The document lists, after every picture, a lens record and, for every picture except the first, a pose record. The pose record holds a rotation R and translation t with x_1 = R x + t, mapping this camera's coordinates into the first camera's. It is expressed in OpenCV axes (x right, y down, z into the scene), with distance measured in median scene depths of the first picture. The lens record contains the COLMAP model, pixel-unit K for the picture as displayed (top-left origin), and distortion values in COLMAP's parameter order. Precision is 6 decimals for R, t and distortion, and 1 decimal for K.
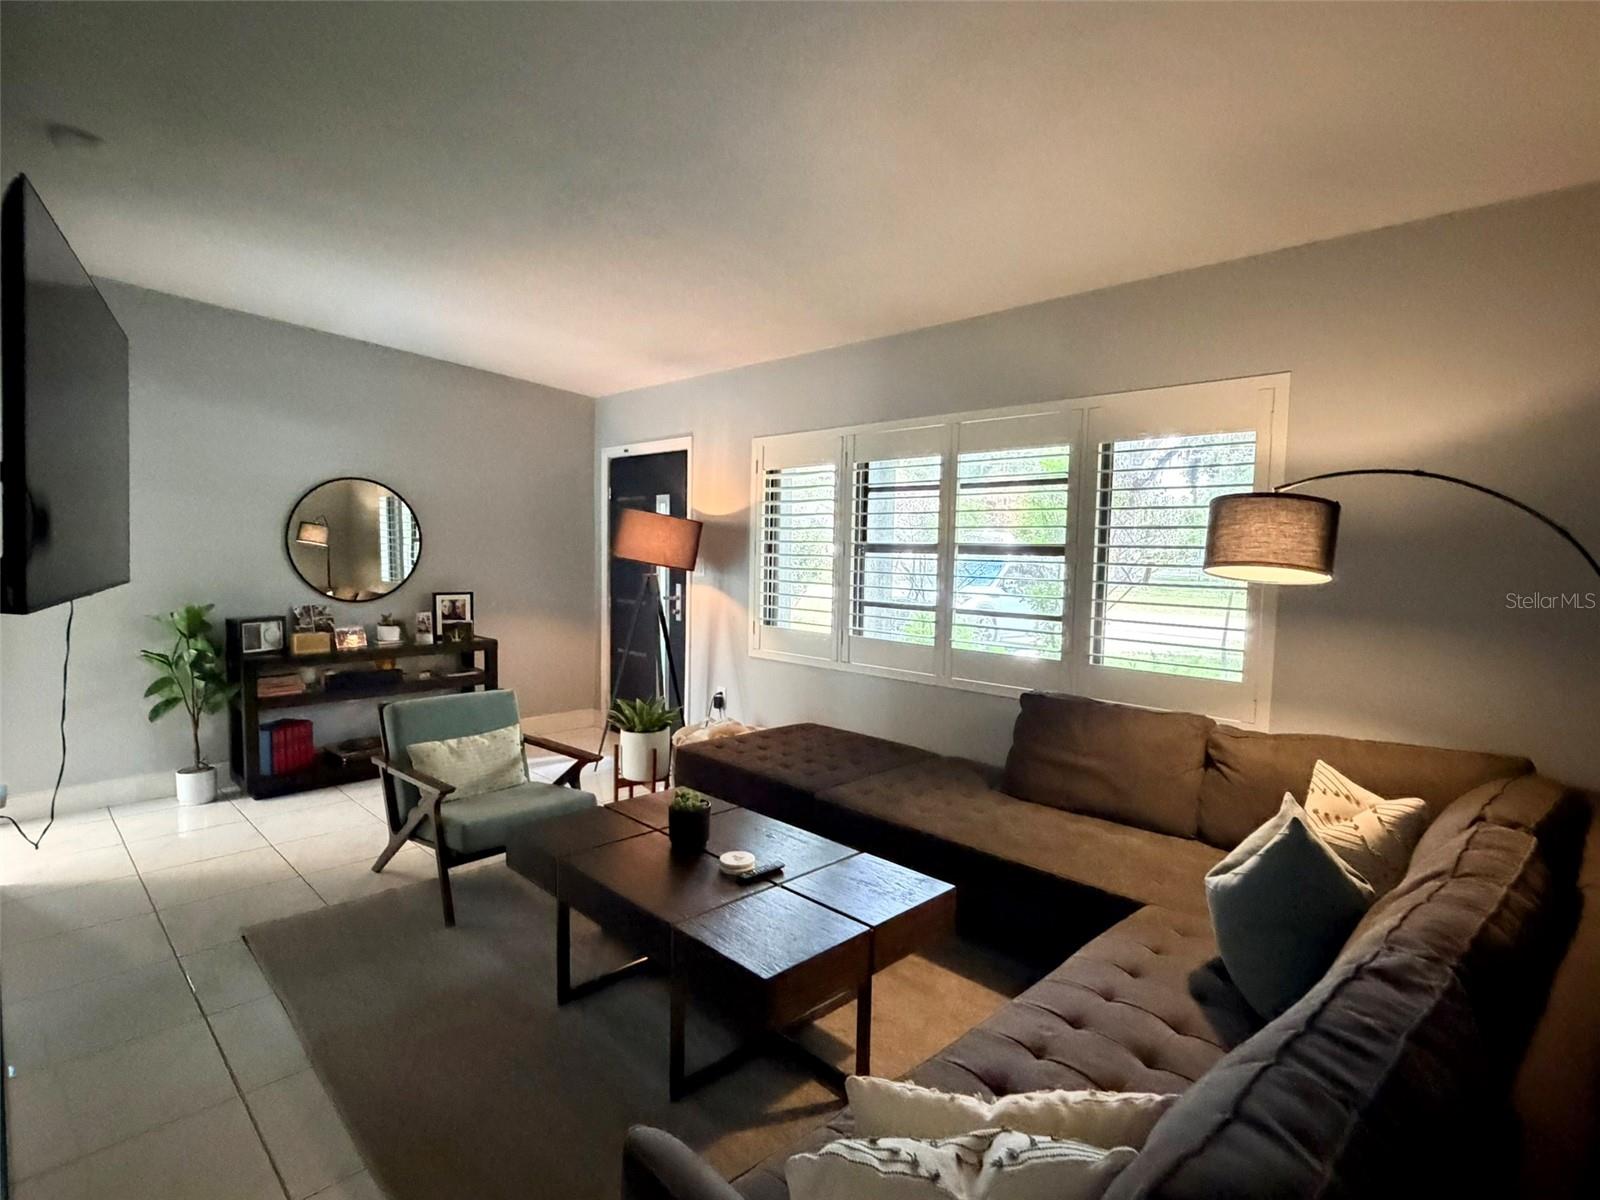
lens RADIAL K [[818.5, 0, 798.9], [0, 818.5, 595.4], [0, 0, 1]] dist [0.017076, 0.000247]
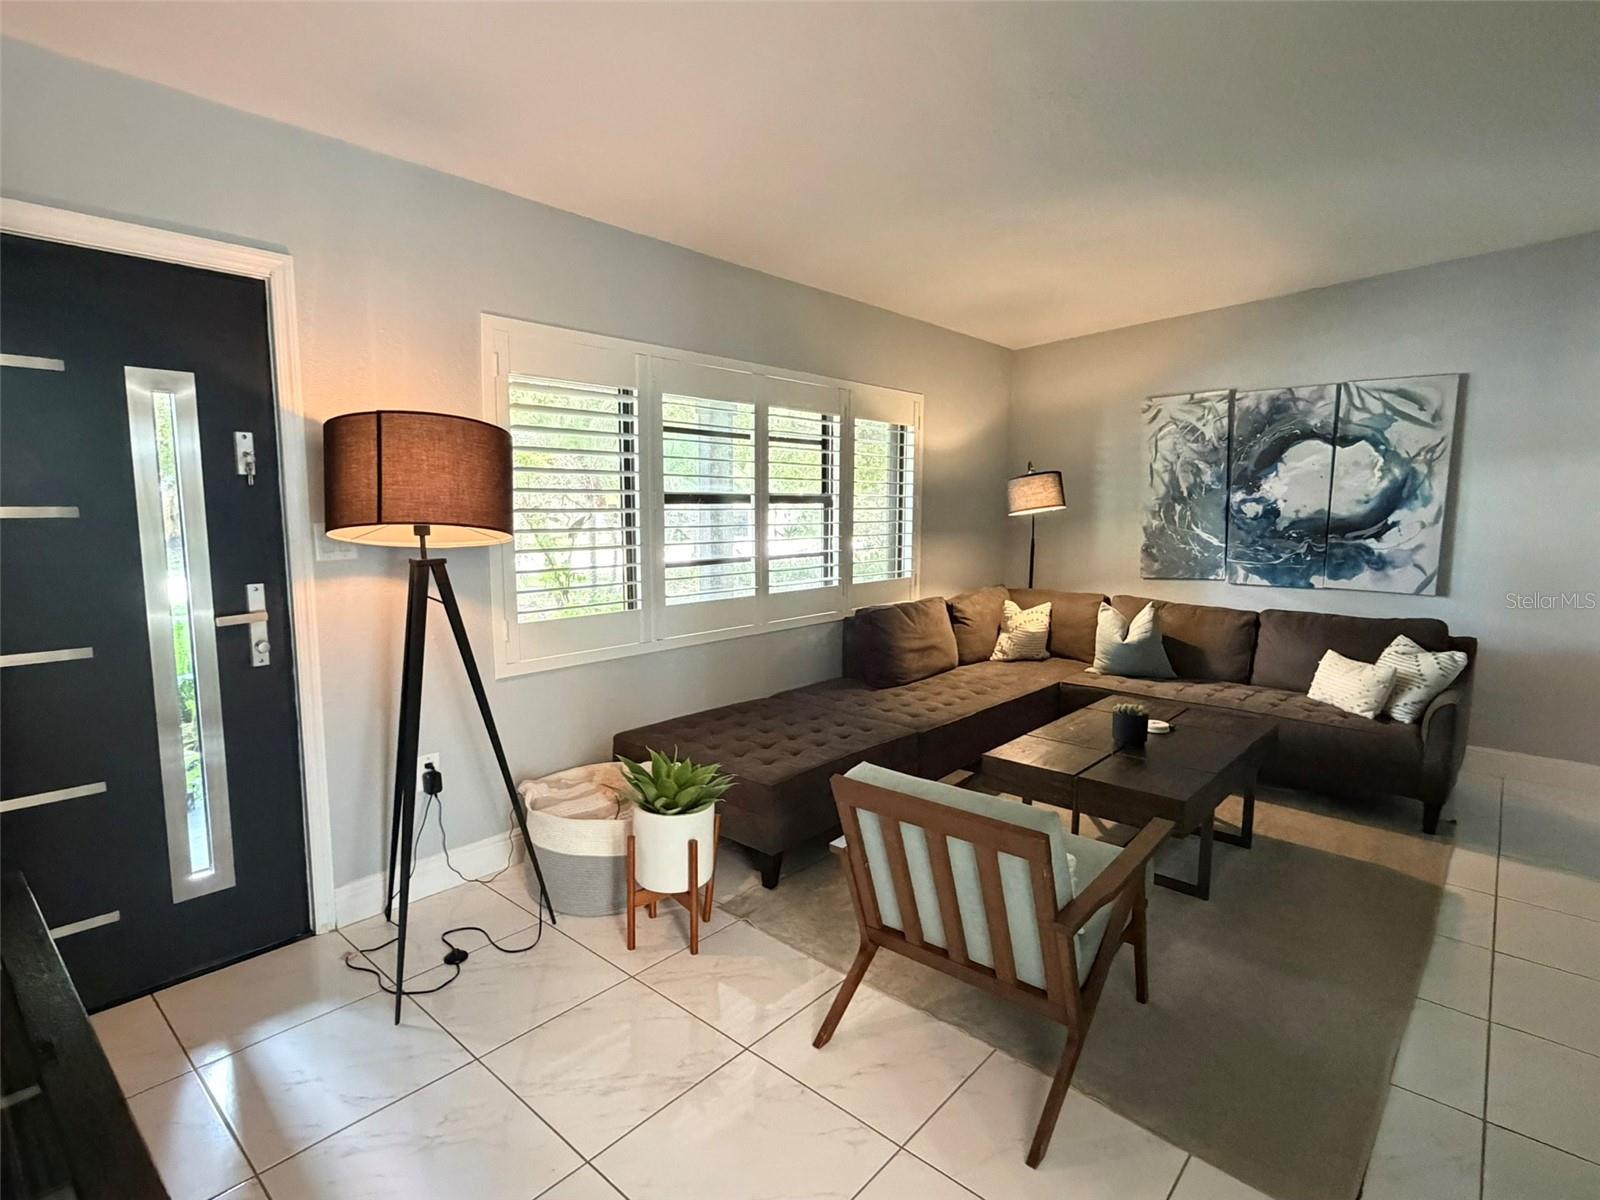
lens RADIAL K [[818.5, 0, 798.7], [0, 818.5, 601.9], [0, 0, 1]] dist [0.017076, 0.000247]
pose [[-0.064184, -0.136889, 0.988505, -0.849507], [0.058063, 0.988357, 0.140639, -0.070432], [-0.996247, 0.066423, -0.055488, 1.017180]]
